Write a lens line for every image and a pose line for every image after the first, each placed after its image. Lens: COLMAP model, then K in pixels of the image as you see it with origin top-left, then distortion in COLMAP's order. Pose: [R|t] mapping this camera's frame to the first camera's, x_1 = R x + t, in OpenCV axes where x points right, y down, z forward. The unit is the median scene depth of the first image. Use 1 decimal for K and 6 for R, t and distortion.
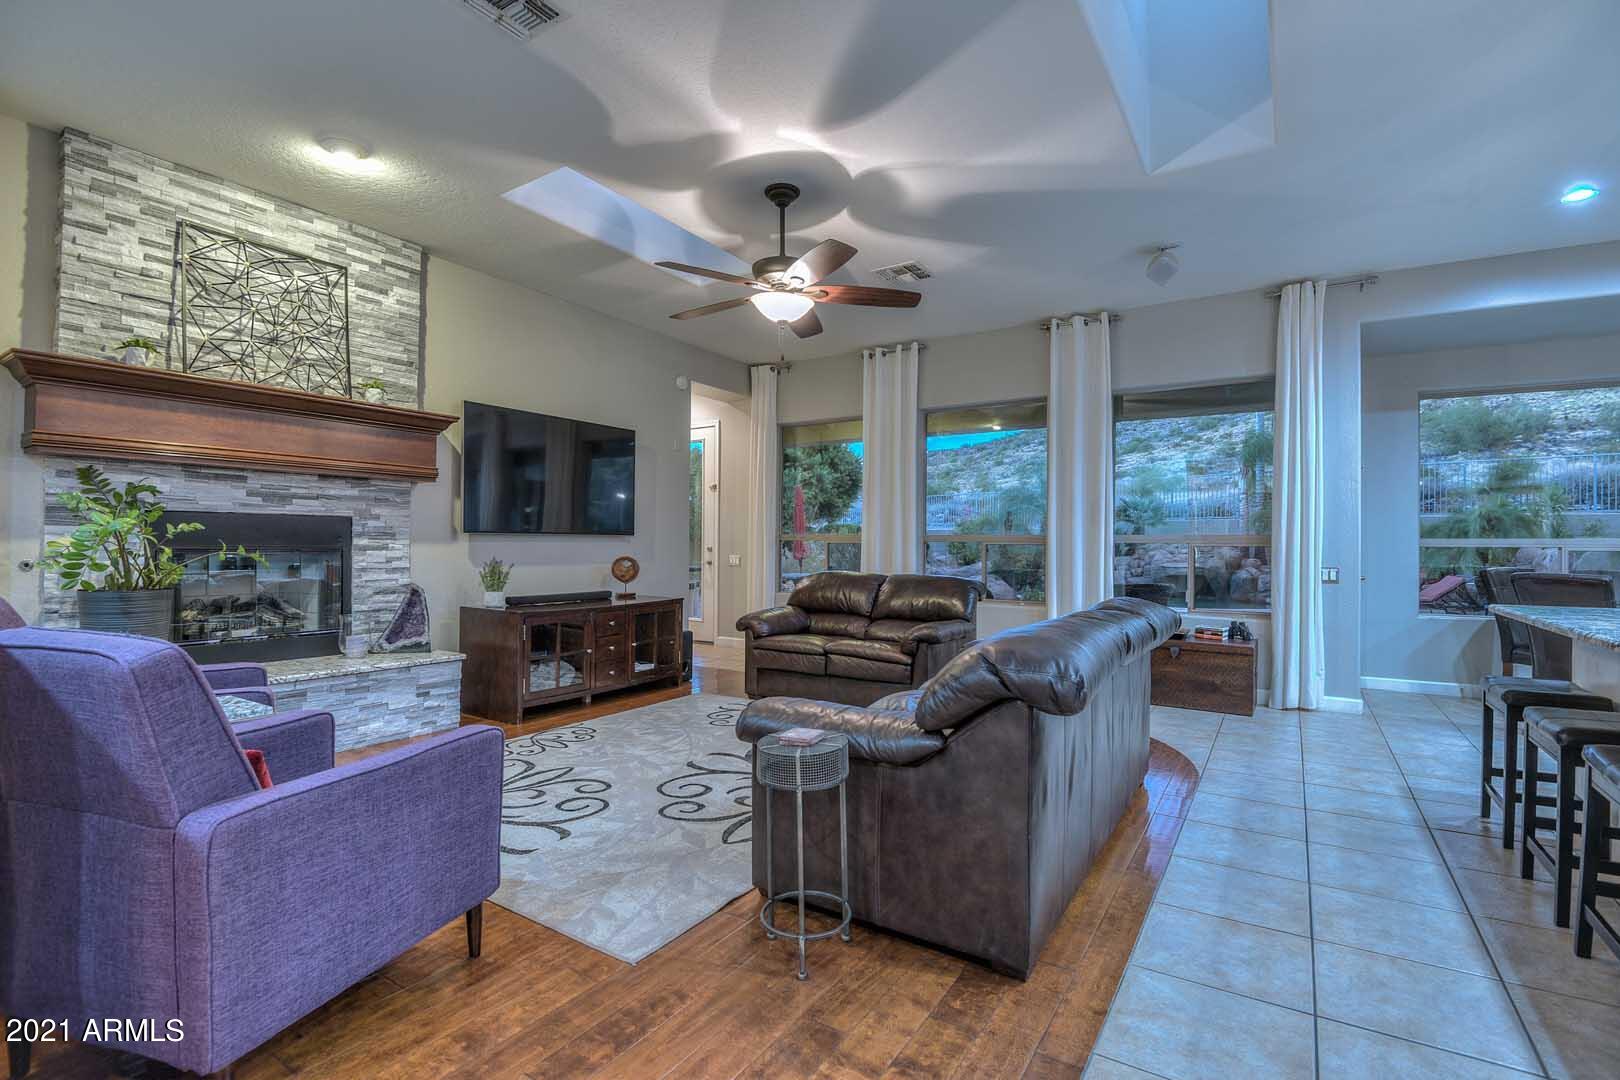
lens RADIAL K [[741.4, 0, 809.1], [0, 741.4, 544.4], [0, 0, 1]] dist [-0.011874, -0.008038]
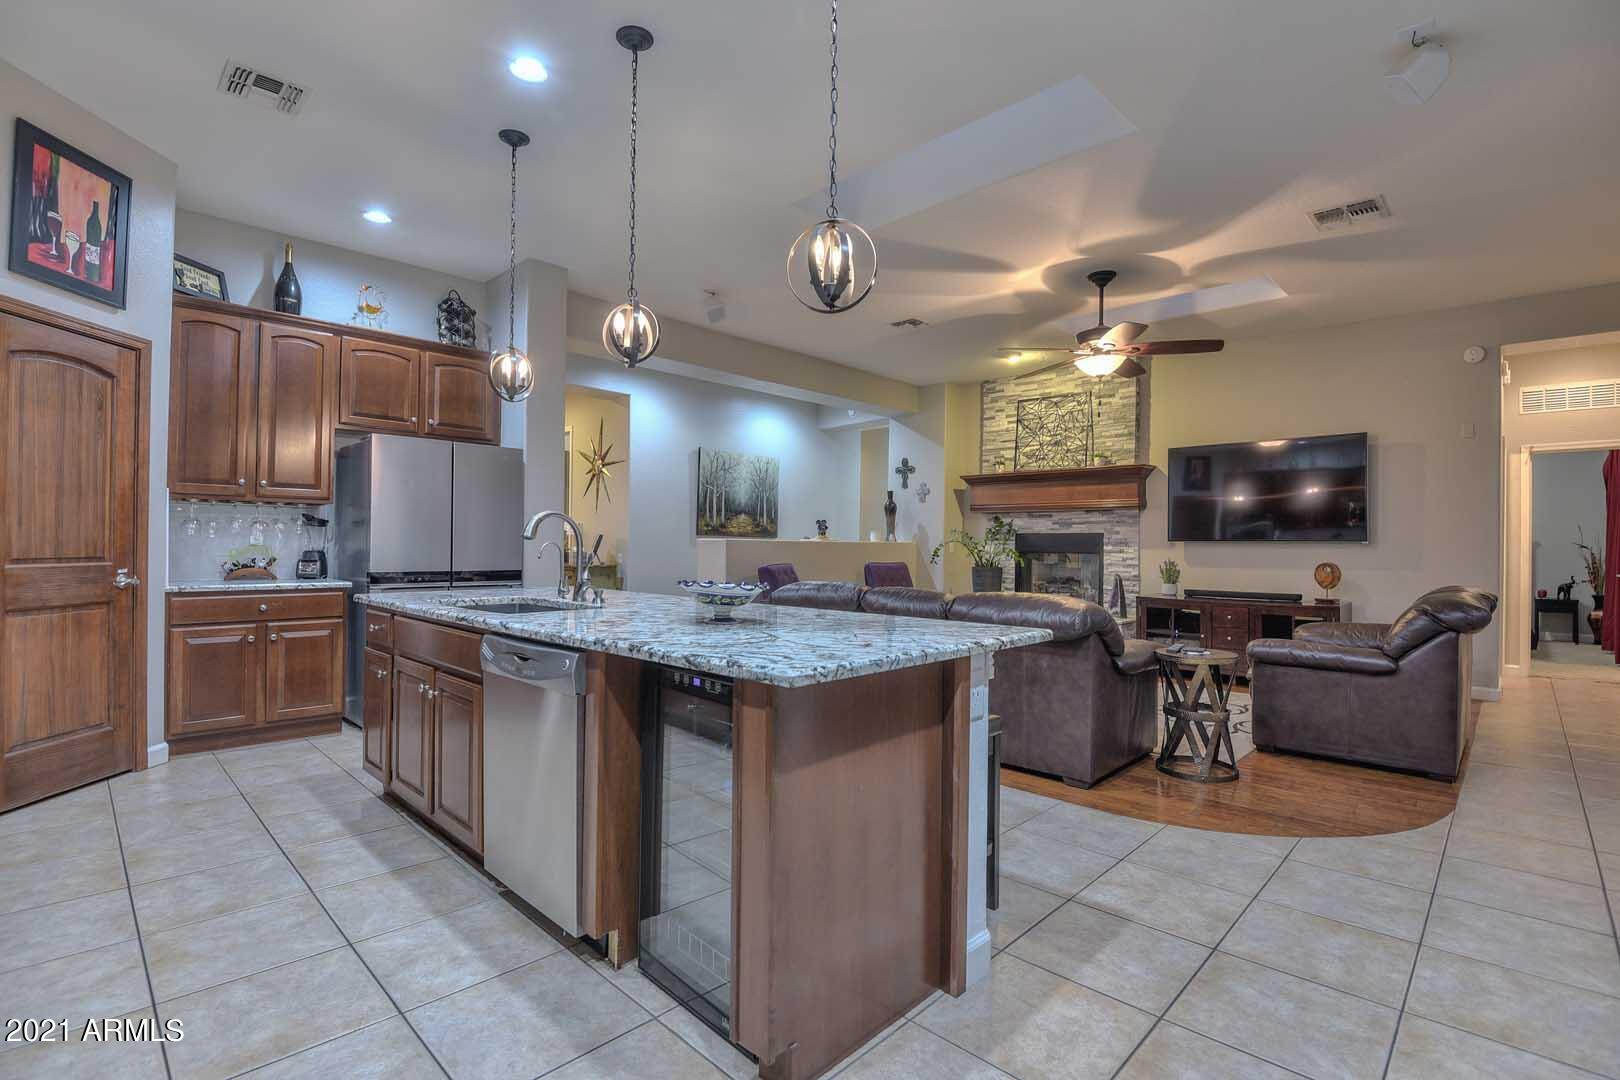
lens RADIAL K [[741.4, 0, 806.4], [0, 741.4, 541.5], [0, 0, 1]] dist [-0.011874, -0.008038]
pose [[-0.195673, -0.012856, -0.980585, 1.199929], [-0.010742, 0.999882, -0.010965, 0.007931], [0.980610, 0.008388, -0.195788, 0.675365]]
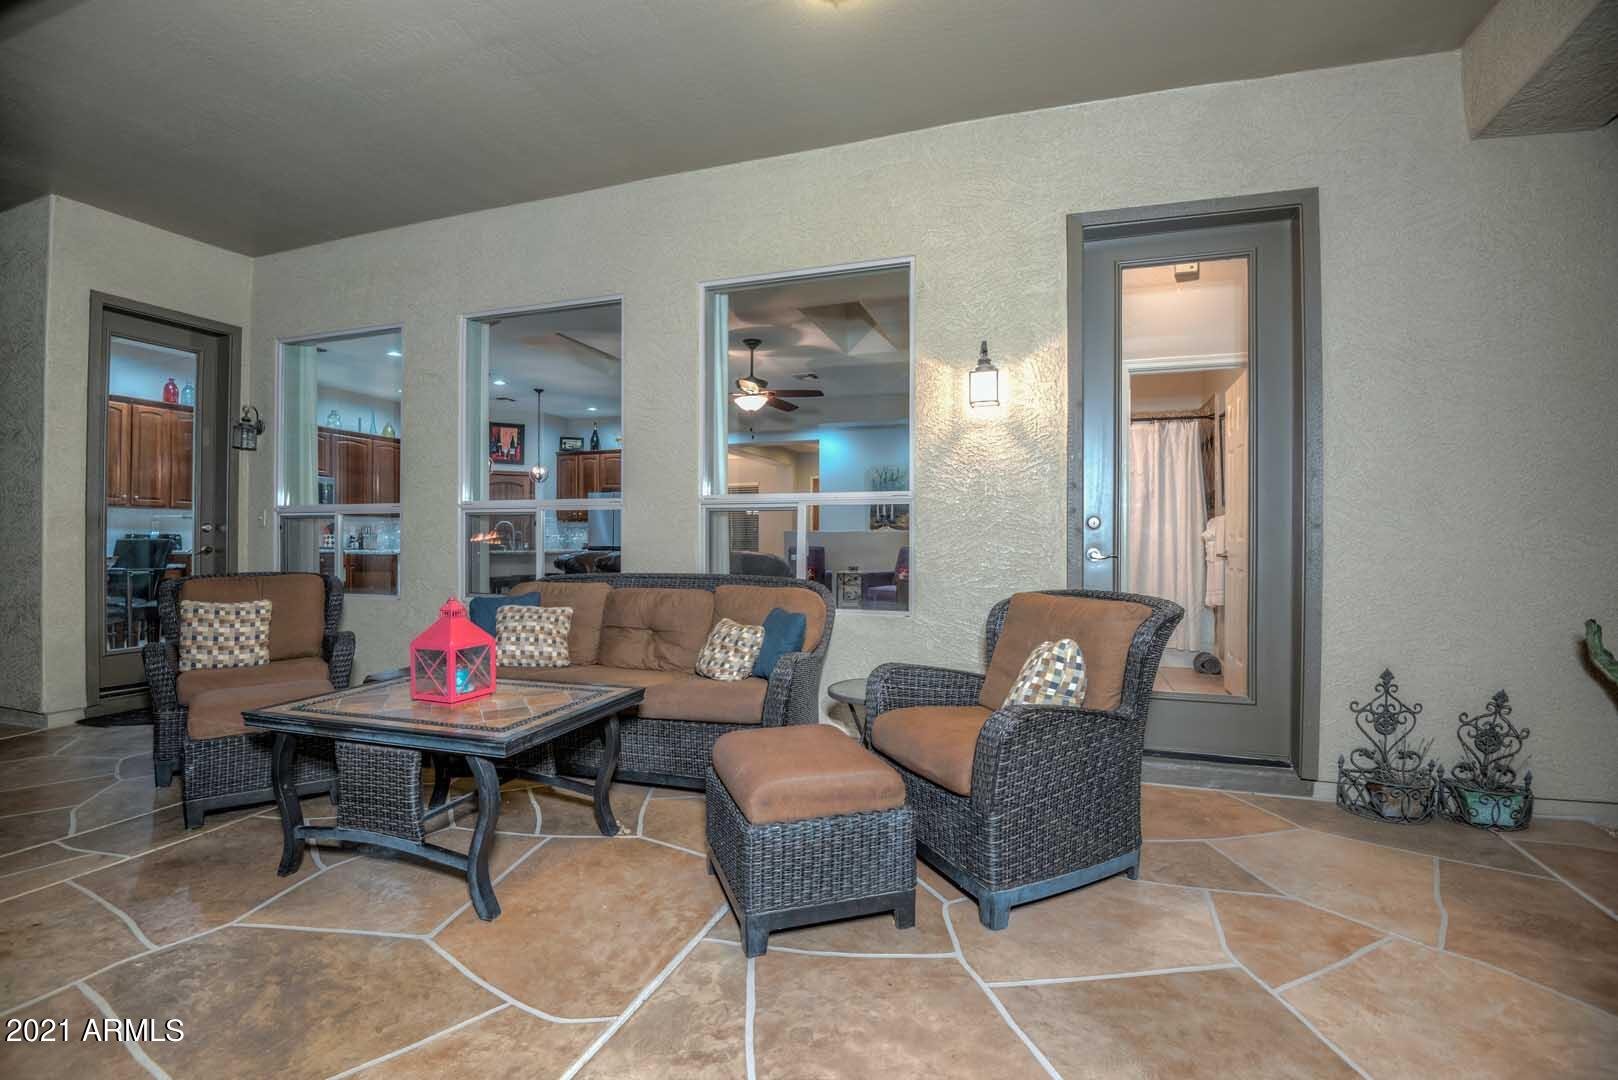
lens RADIAL K [[740.5, 0, 816.2], [0, 740.5, 546.3], [0, 0, 1]] dist [-0.011874, -0.008038]
pose [[-0.968636, -0.009083, -0.248316, 0.247150], [-0.008582, 0.999958, -0.003103, 0.038922], [0.248334, -0.000874, -0.968674, 2.518731]]
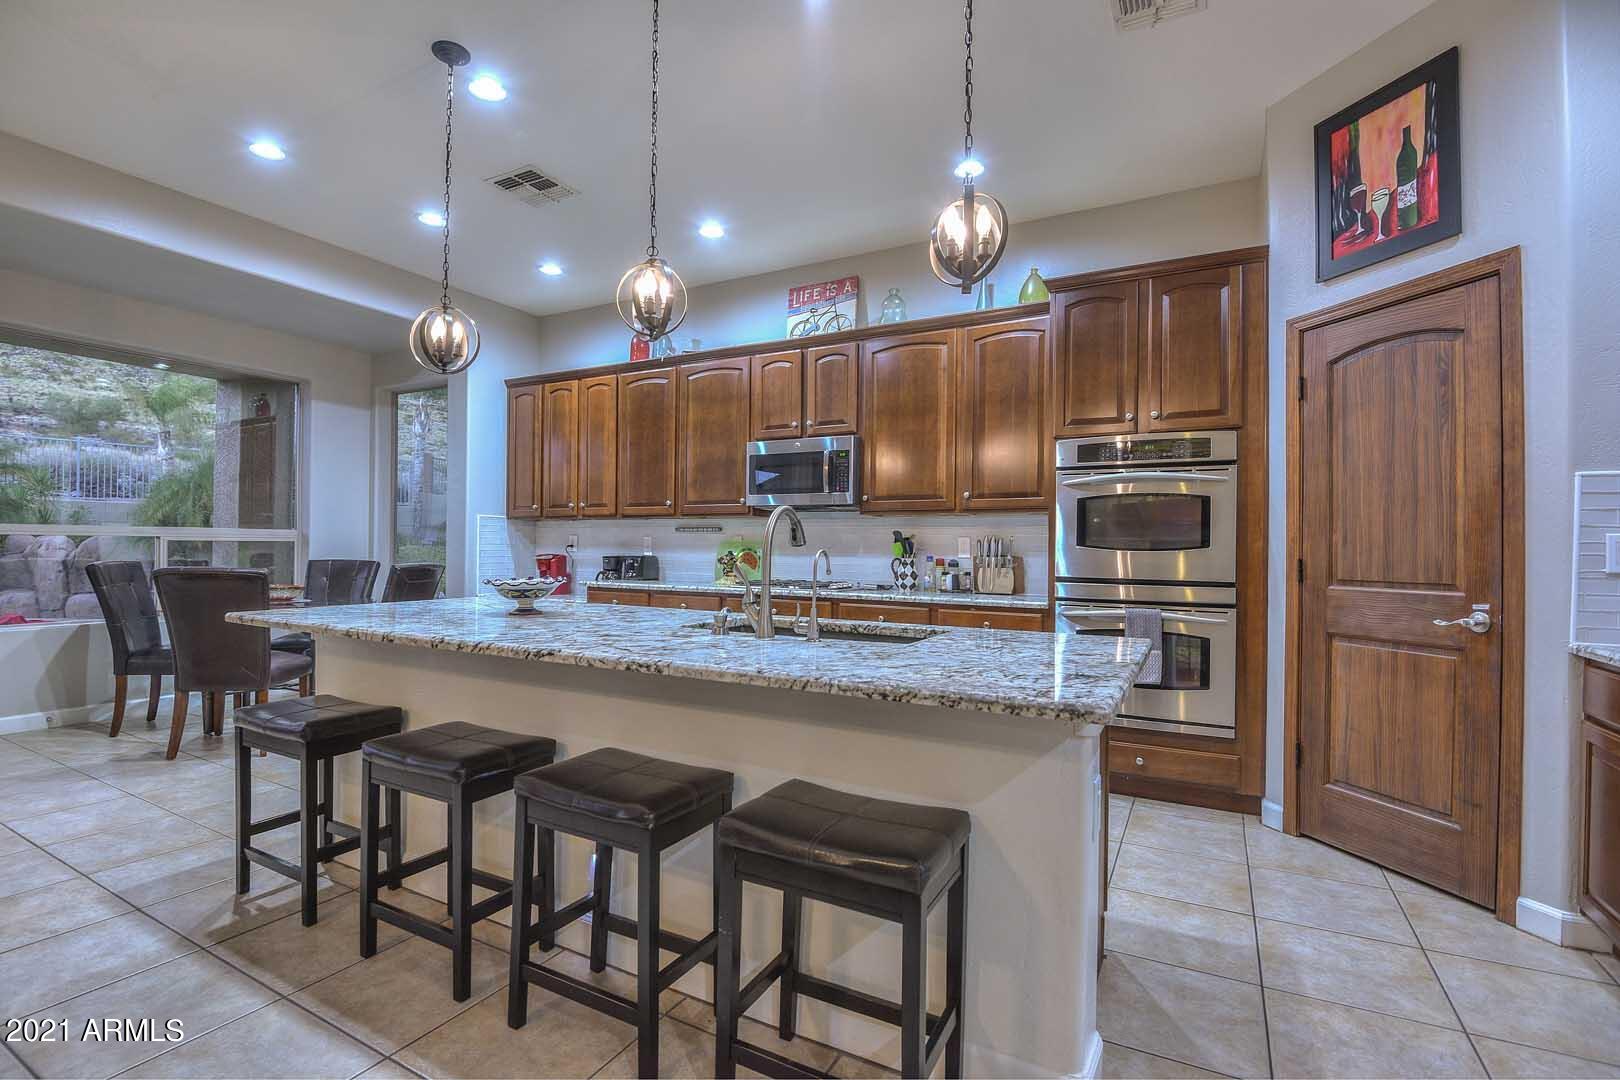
lens RADIAL K [[741.4, 0, 808.8], [0, 741.4, 547.6], [0, 0, 1]] dist [-0.011874, -0.008038]
pose [[-0.075924, -0.008677, 0.997076, 0.086802], [-0.014582, 0.999865, 0.007591, -0.001504], [-0.997007, -0.013963, -0.076040, 0.333484]]
